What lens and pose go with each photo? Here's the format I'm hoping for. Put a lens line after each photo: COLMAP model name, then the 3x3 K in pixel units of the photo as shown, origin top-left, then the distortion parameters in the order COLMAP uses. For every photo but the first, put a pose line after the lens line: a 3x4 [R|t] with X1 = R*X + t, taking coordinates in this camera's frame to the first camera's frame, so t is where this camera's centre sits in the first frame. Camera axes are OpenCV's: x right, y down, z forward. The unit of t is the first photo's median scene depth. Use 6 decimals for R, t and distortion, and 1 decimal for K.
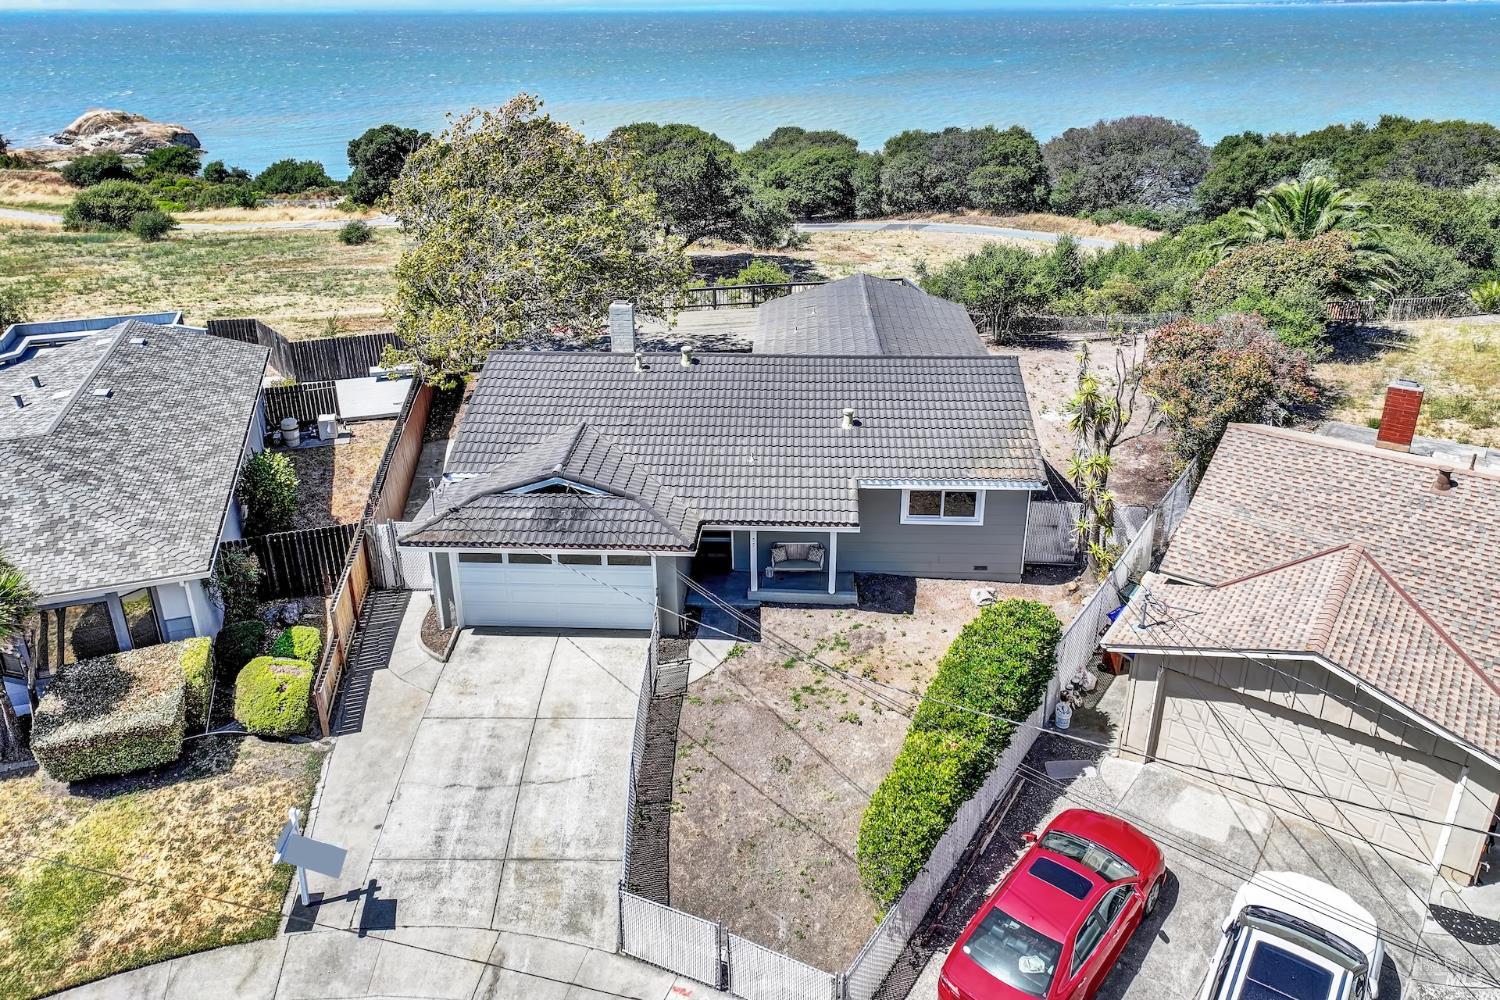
lens RADIAL K [[1051.7, 0, 763.4], [0, 1051.7, 431.1], [0, 0, 1]] dist [0.006406, 0.003524]
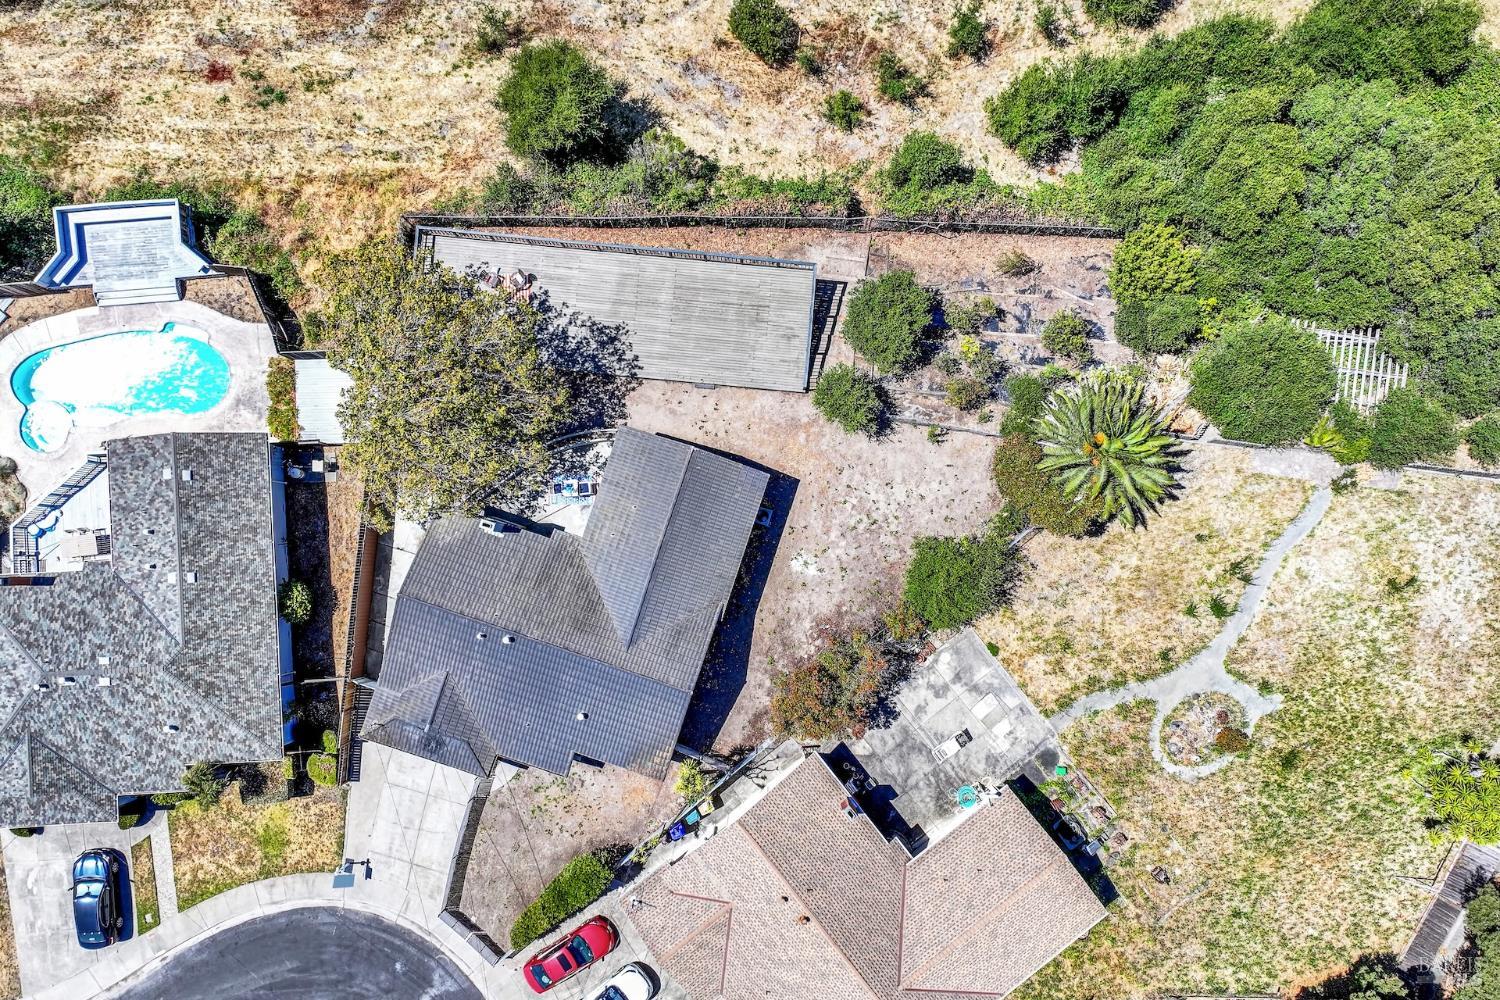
lens RADIAL K [[1045.5, 0, 763.2], [0, 1045.5, 472.6], [0, 0, 1]] dist [0.005591, 0.005304]
pose [[0.961301, 0.275489, -0.002347, 0.286858], [-0.109612, 0.390275, 0.914150, -1.991426], [0.252755, -0.878517, 0.405369, 0.729187]]
